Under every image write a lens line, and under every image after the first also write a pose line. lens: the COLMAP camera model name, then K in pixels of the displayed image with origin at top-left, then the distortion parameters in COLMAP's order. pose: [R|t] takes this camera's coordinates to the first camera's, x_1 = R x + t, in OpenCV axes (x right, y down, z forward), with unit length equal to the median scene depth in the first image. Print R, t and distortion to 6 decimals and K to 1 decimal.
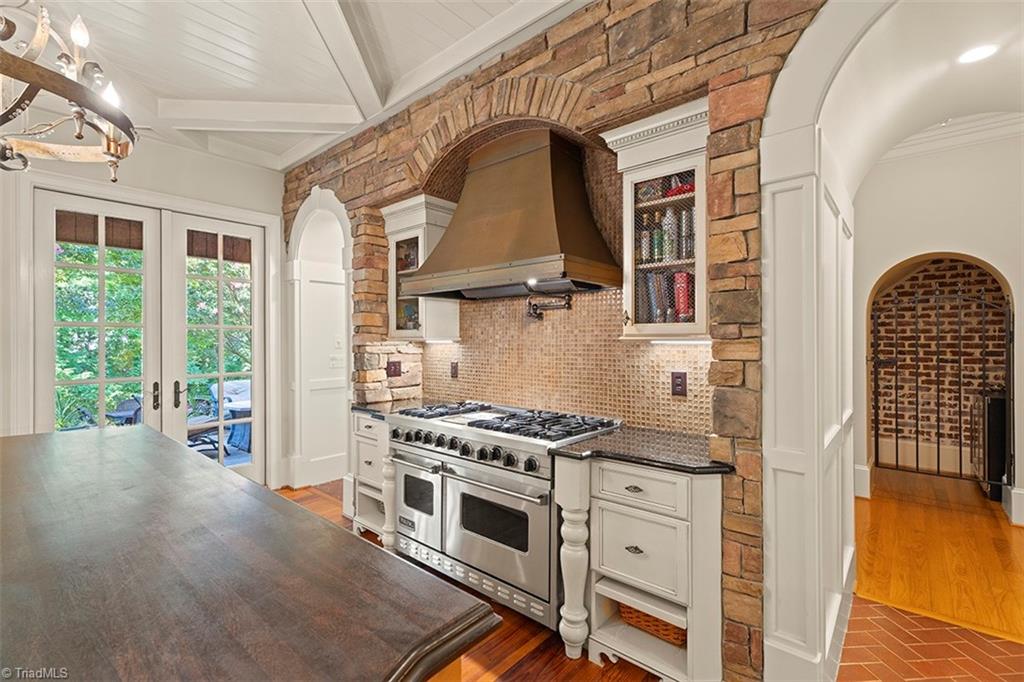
lens RADIAL K [[457.1, 0, 508.8], [0, 457.1, 340.8], [0, 0, 1]] dist [0.002020, 0.000525]
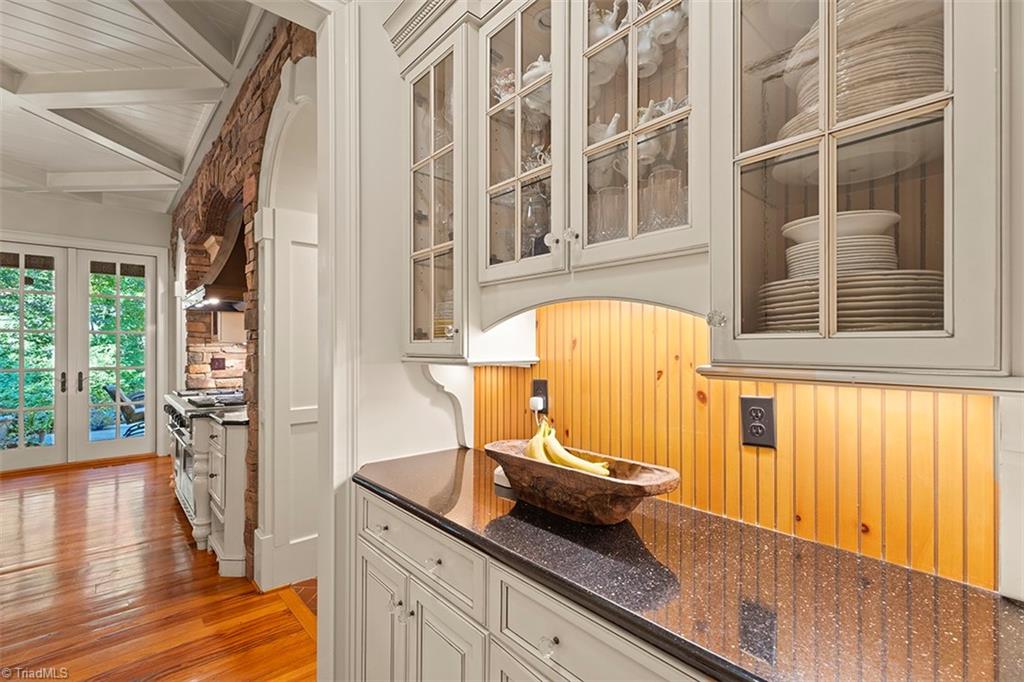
lens RADIAL K [[457.1, 0, 508.8], [0, 457.1, 340.8], [0, 0, 1]] dist [0.002020, 0.000525]
pose [[0.992224, 0.002301, -0.124444, 1.004310], [-0.003089, 0.999976, -0.006139, -0.000542], [0.124427, 0.006475, 0.992208, -0.284694]]
